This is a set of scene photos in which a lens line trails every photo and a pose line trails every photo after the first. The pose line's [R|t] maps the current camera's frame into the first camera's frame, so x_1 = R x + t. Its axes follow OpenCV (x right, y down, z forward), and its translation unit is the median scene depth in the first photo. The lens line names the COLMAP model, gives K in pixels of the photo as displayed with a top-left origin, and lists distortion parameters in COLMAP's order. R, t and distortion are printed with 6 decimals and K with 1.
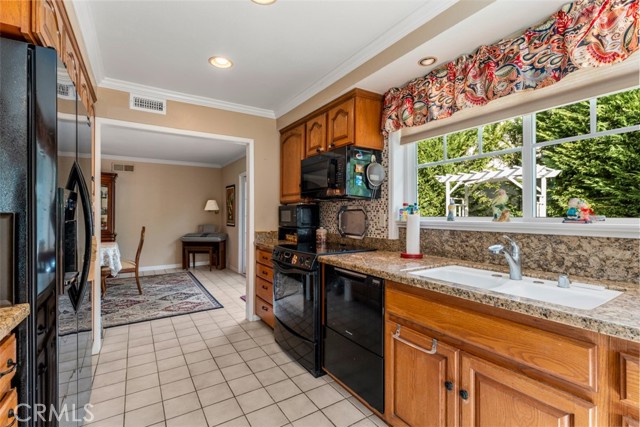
lens RADIAL K [[289.6, 0, 318.0], [0, 289.6, 212.4], [0, 0, 1]] dist [-0.001229, 0.000003]
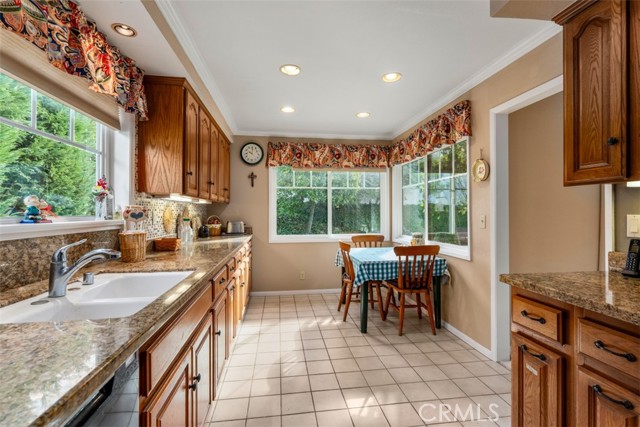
lens RADIAL K [[289.6, 0, 318.0], [0, 289.6, 212.4], [0, 0, 1]] dist [-0.001229, 0.000003]
pose [[-0.907109, 0.002409, 0.420889, -0.181724], [-0.000407, 0.999978, -0.006601, 0.005366], [-0.420896, -0.006159, -0.907088, 0.890807]]
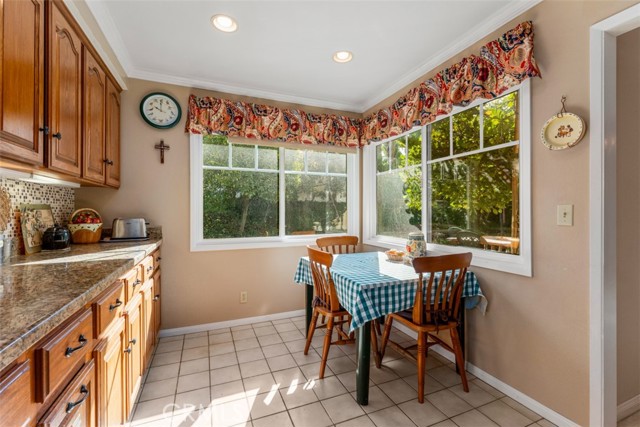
lens RADIAL K [[277.2, 0, 318.2], [0, 277.2, 211.7], [0, 0, 1]] dist [-0.002762, -0.000085]
pose [[-0.984453, 0.000631, 0.175649, 0.148151], [-0.000144, 0.999990, -0.004402, 0.027160], [-0.175650, -0.004358, -0.984443, 0.396647]]
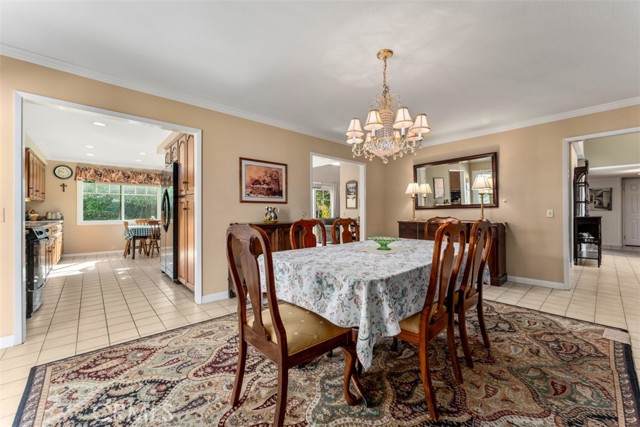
lens RADIAL K [[255.8, 0, 319.1], [0, 255.8, 211.5], [0, 0, 1]] dist [-0.000764, -0.000017]
pose [[-0.986188, 0.001919, -0.165619, -1.220643], [0.003556, 0.999948, -0.009584, 0.072288], [0.165592, -0.010040, -0.986143, 2.466908]]
